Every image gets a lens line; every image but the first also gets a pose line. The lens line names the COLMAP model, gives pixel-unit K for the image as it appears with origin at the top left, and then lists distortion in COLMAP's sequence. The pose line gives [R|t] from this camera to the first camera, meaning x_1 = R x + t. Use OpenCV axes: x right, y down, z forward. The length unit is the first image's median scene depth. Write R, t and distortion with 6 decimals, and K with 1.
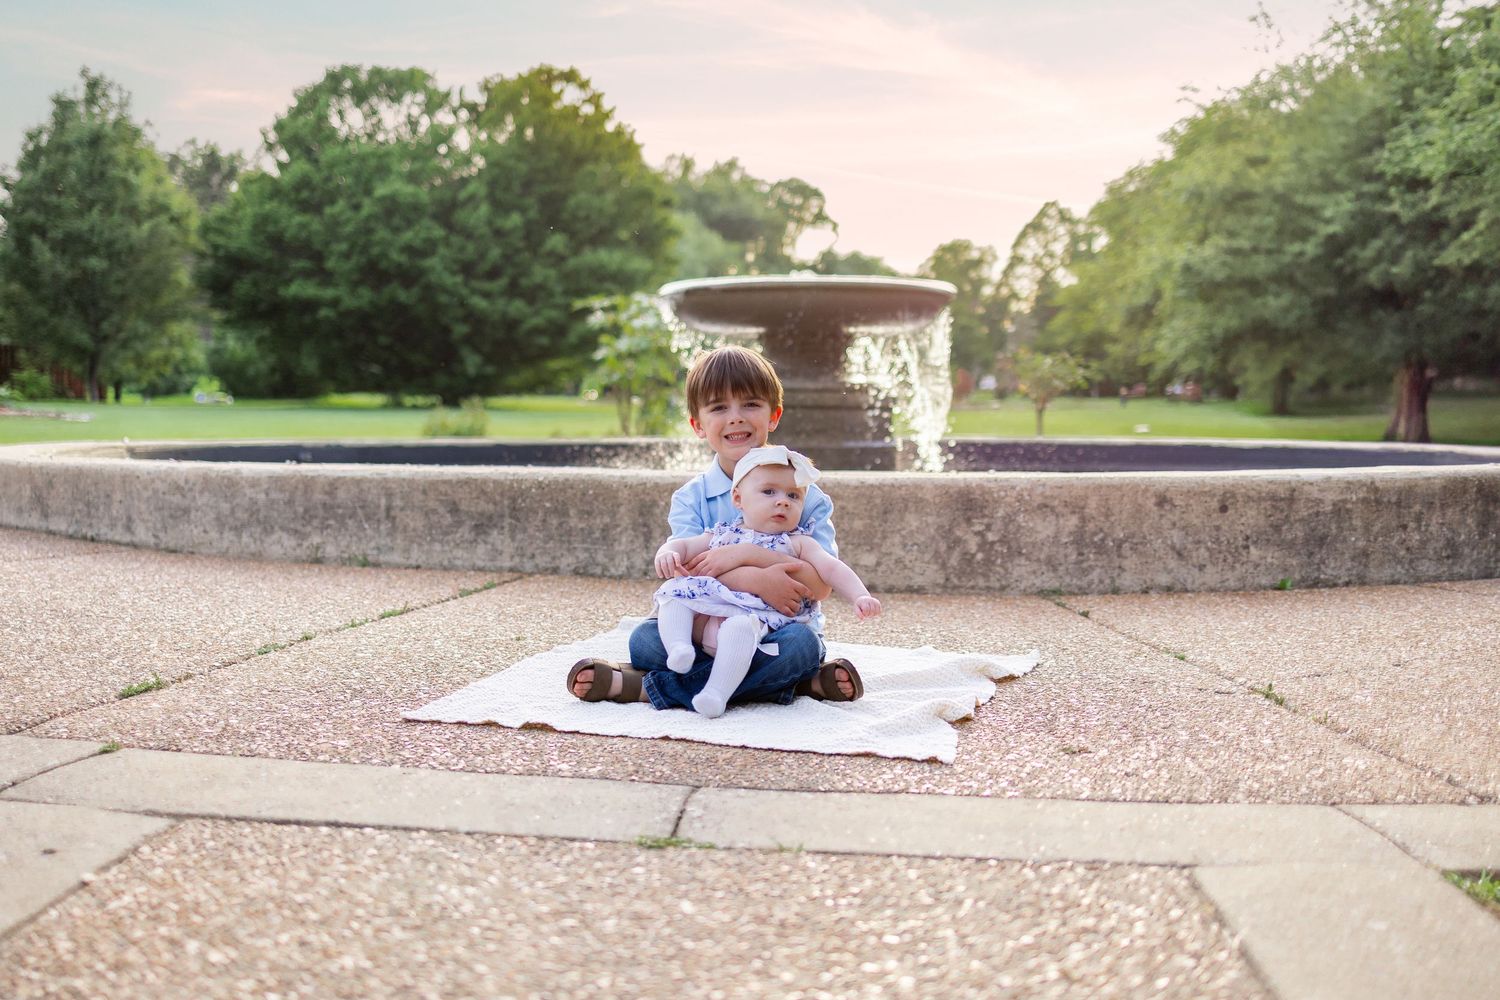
lens RADIAL K [[1879.6, 0, 746.2], [0, 1879.6, 441.6], [0, 0, 1]] dist [0.002256, -0.015791]
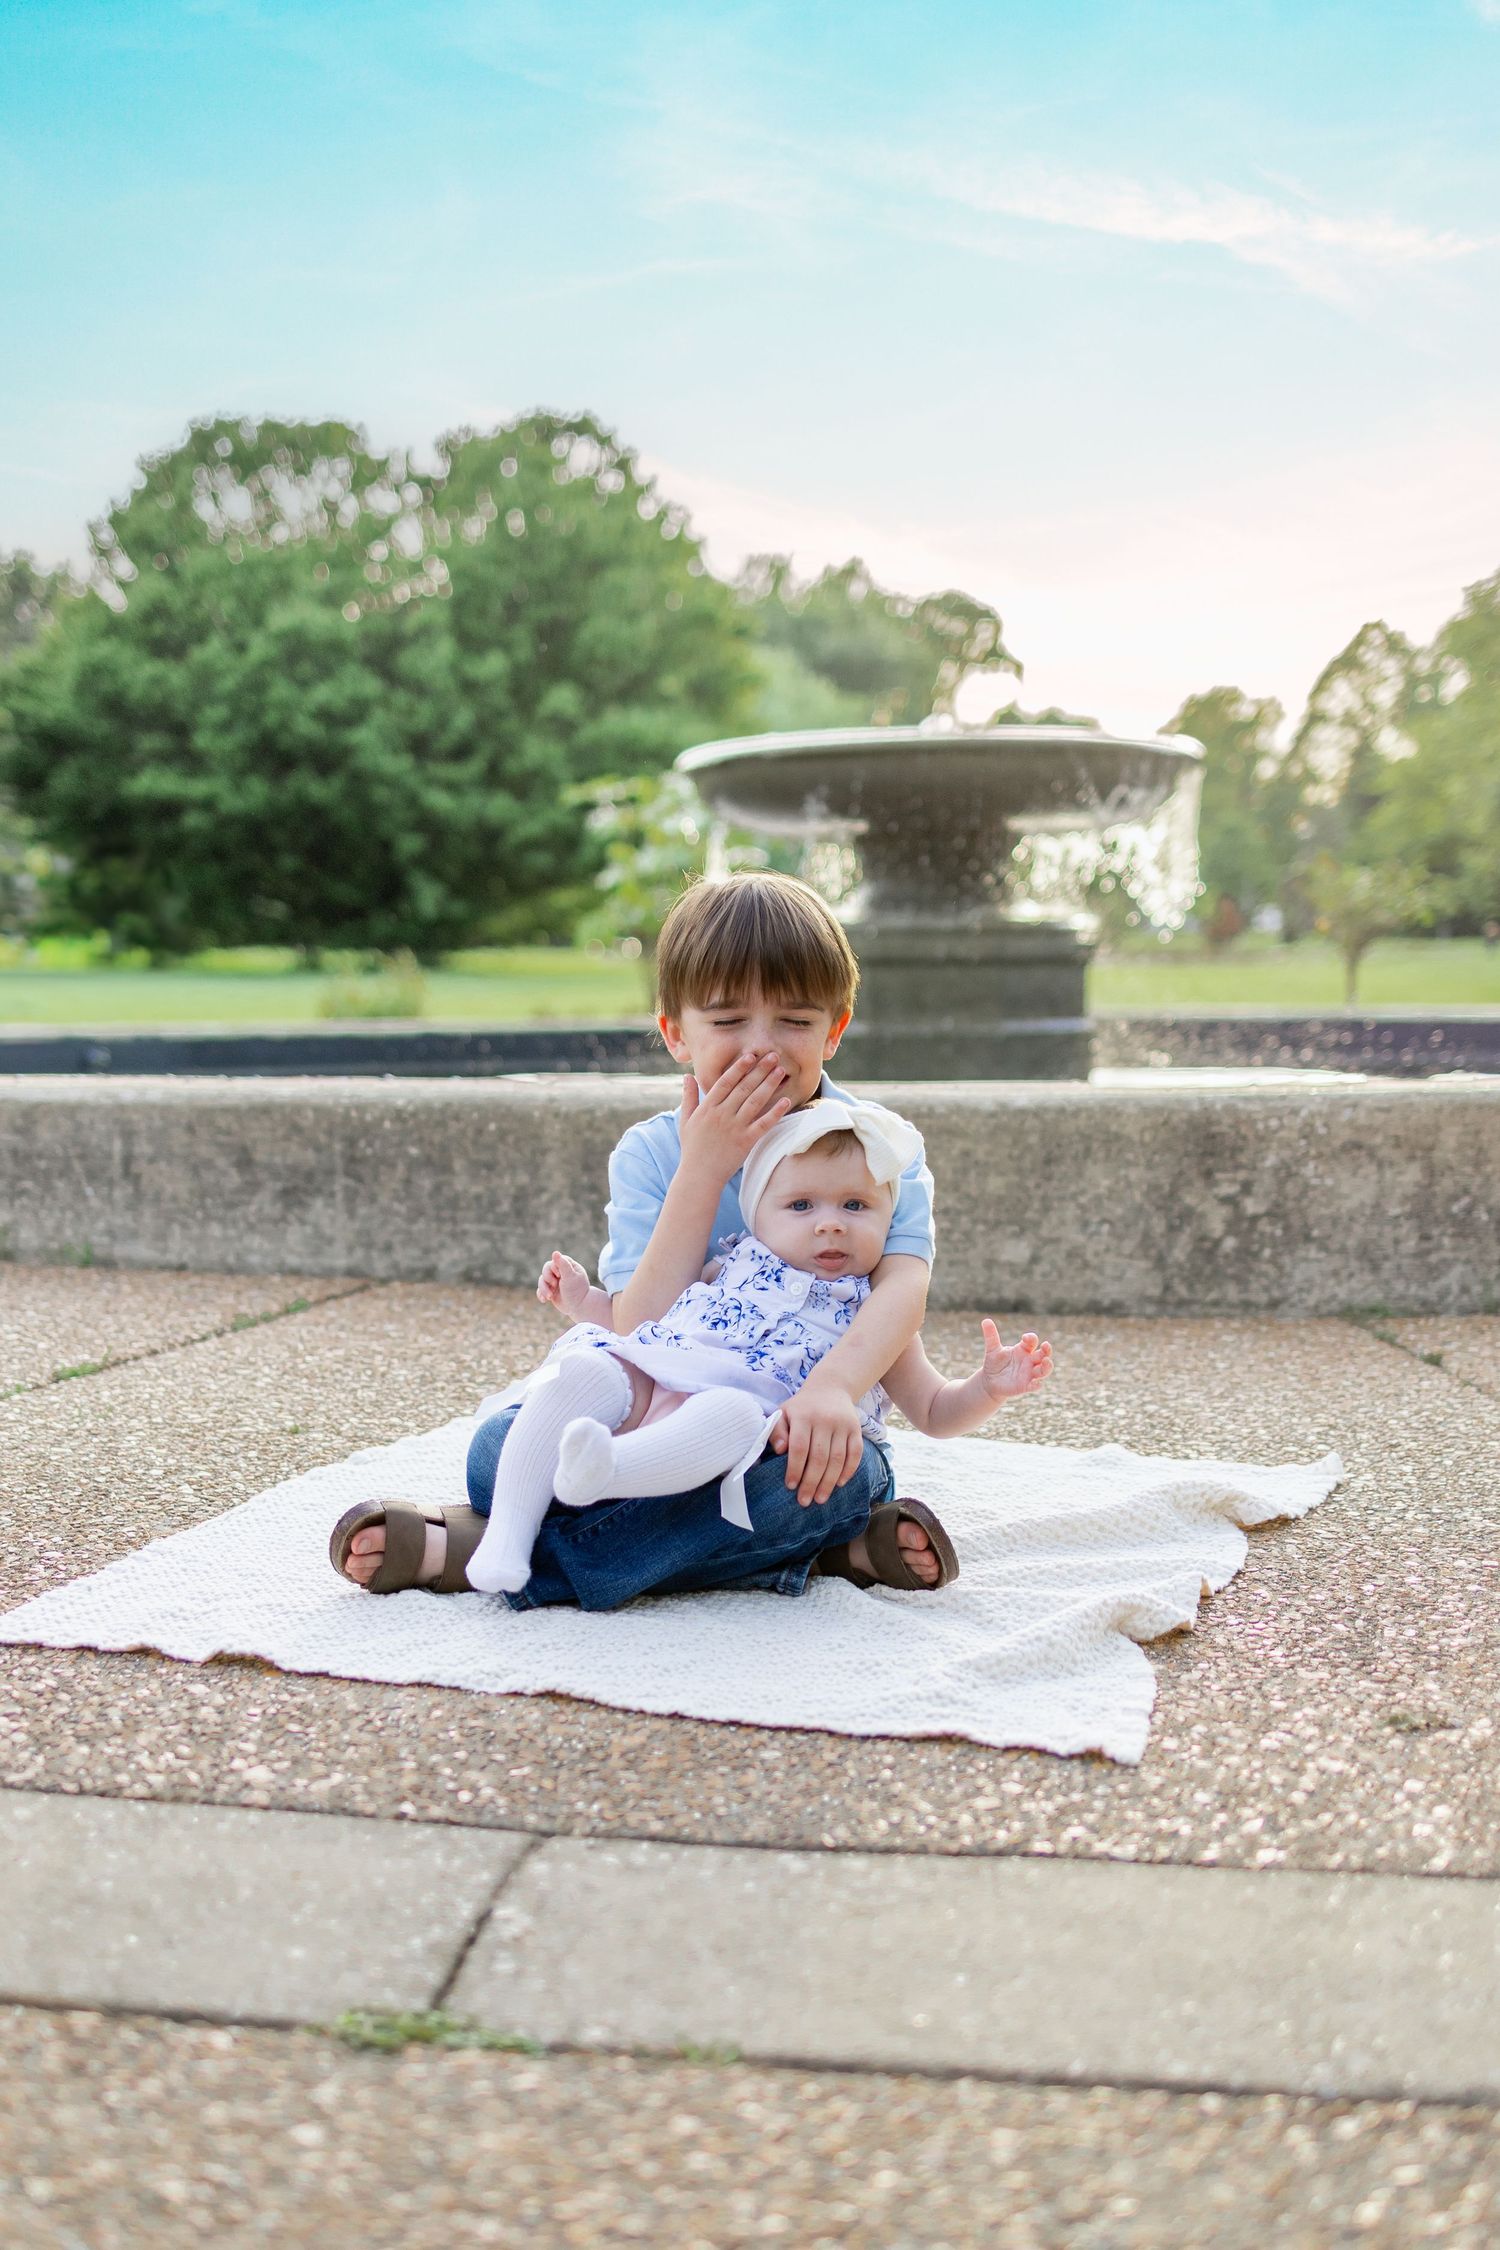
lens RADIAL K [[2819.4, 0, 713.5], [0, 2819.4, 1231.7], [0, 0, 1]] dist [0.002256, -0.015791]
pose [[0.997650, -0.006203, -0.068240, 0.033757], [0.011379, 0.997064, 0.075722, -0.003261], [0.067570, -0.076320, 0.994791, 0.205550]]
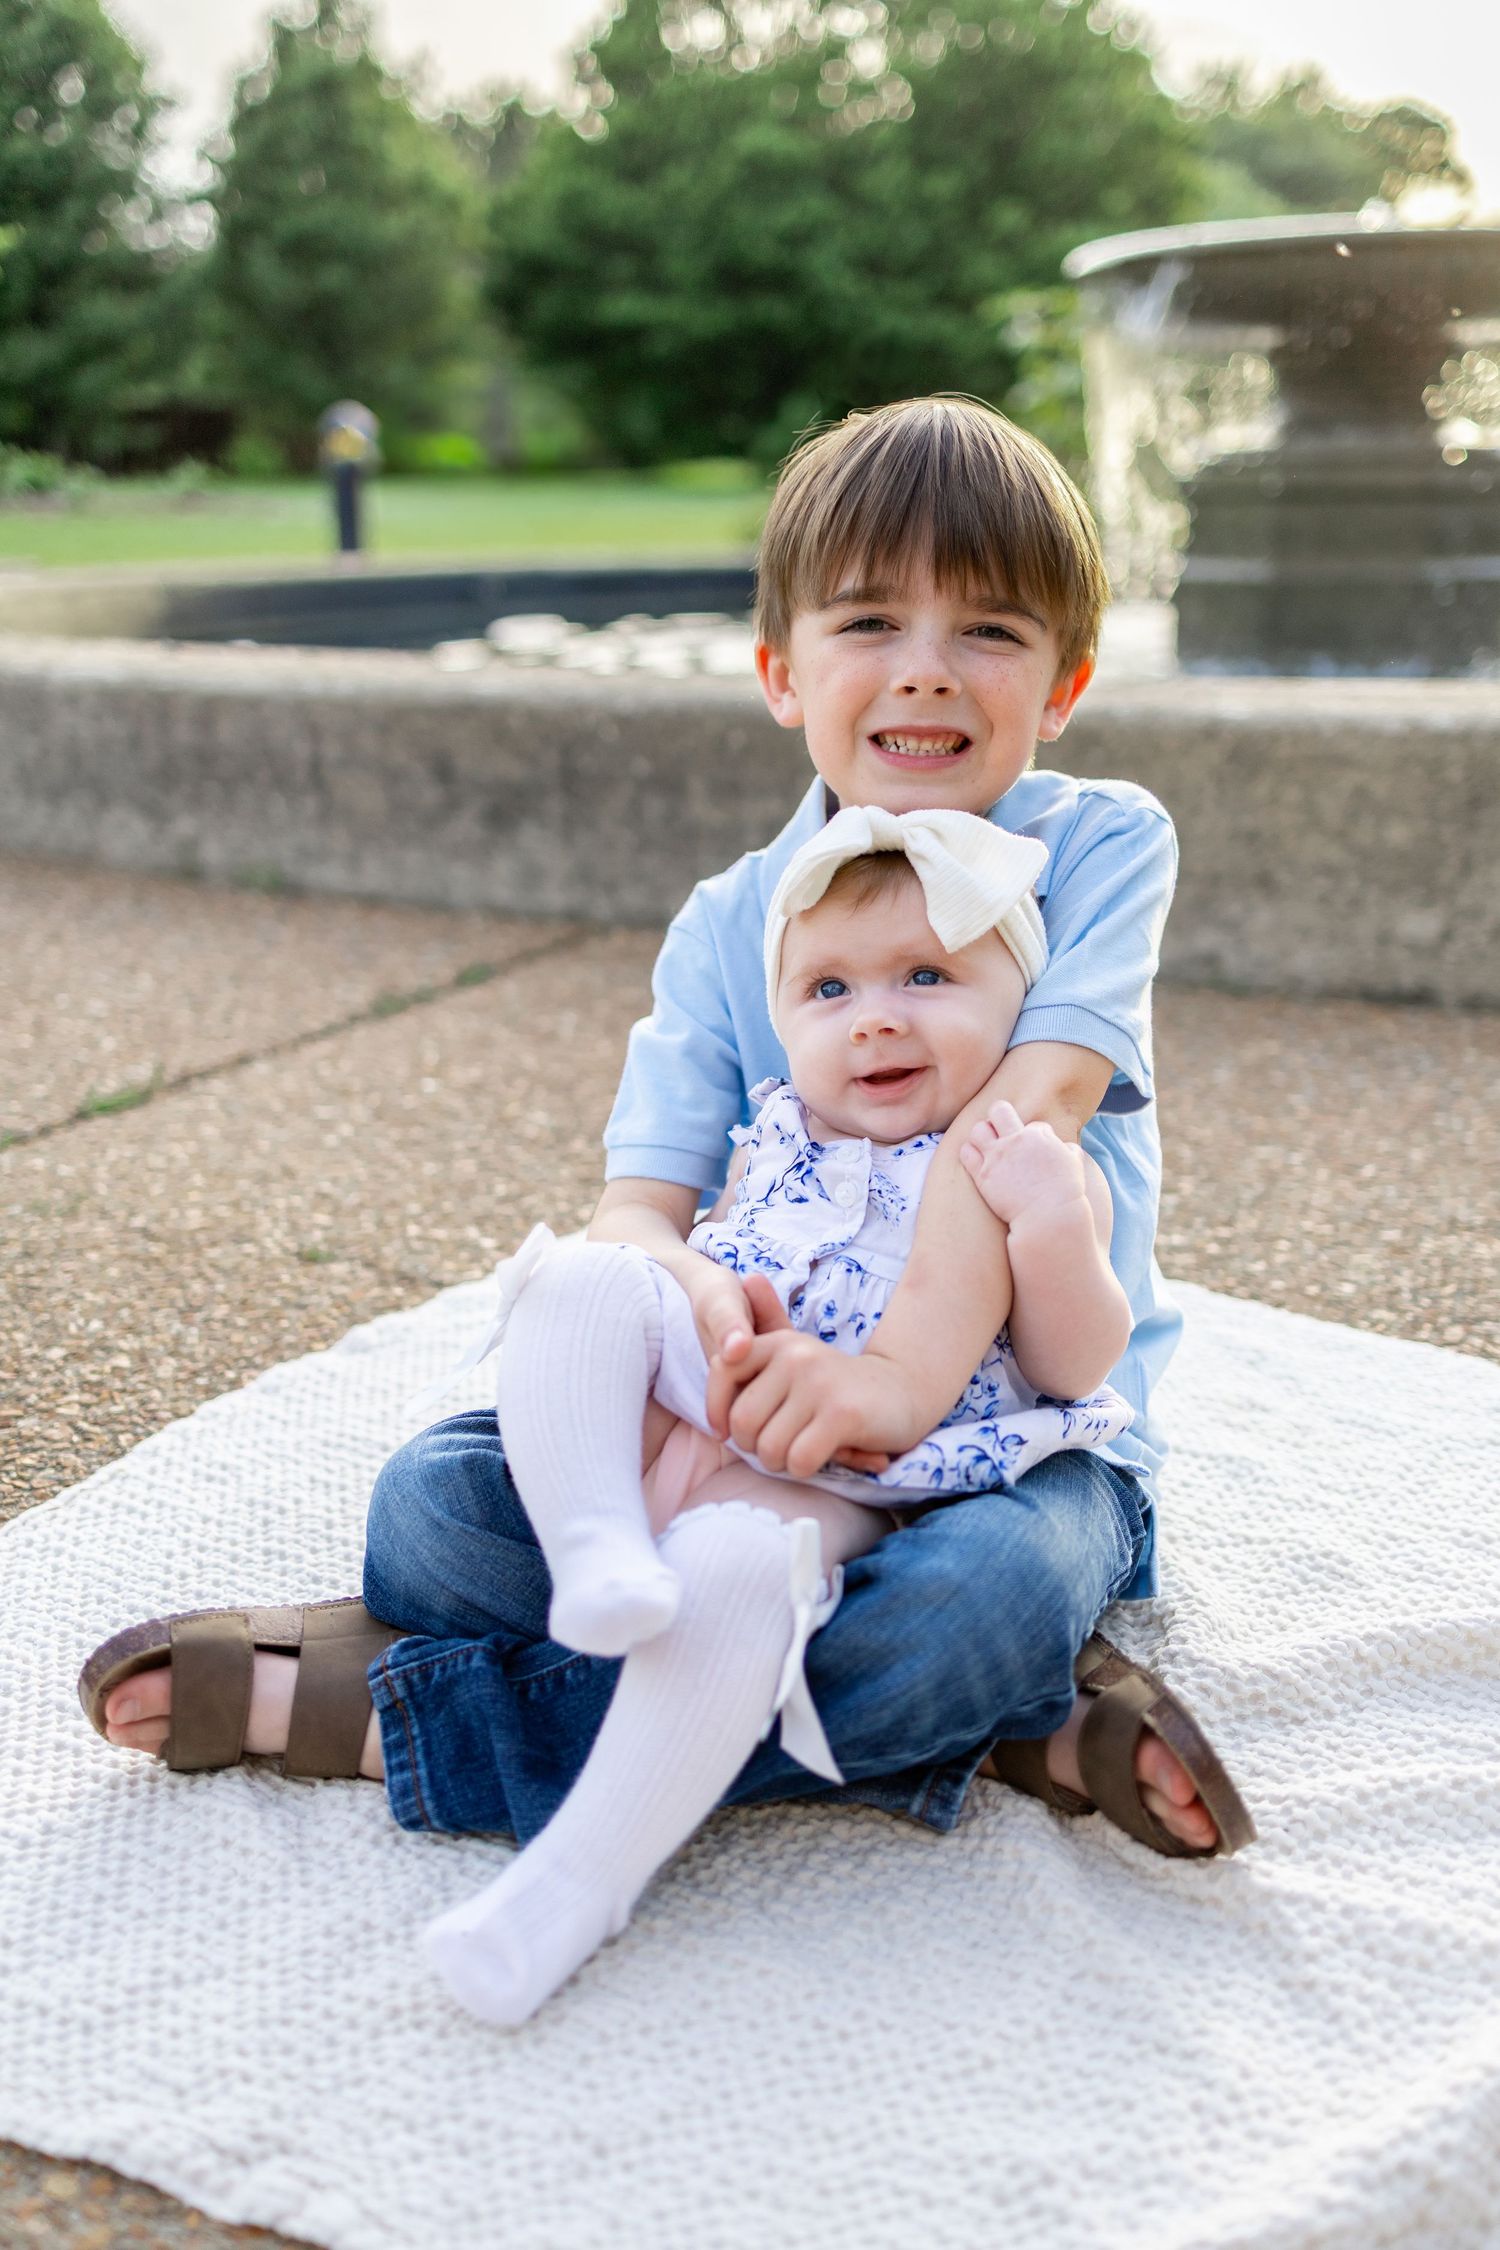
lens RADIAL K [[2302.9, 0, 750.0], [0, 2302.9, 1125.0], [0, 0, 1]] dist [-0.011688, 0.002898]
pose [[0.970512, 0.050198, -0.235769, 0.043694], [0.011714, 0.967099, 0.254129, -0.019606], [0.240769, -0.249397, 0.937993, 0.498335]]
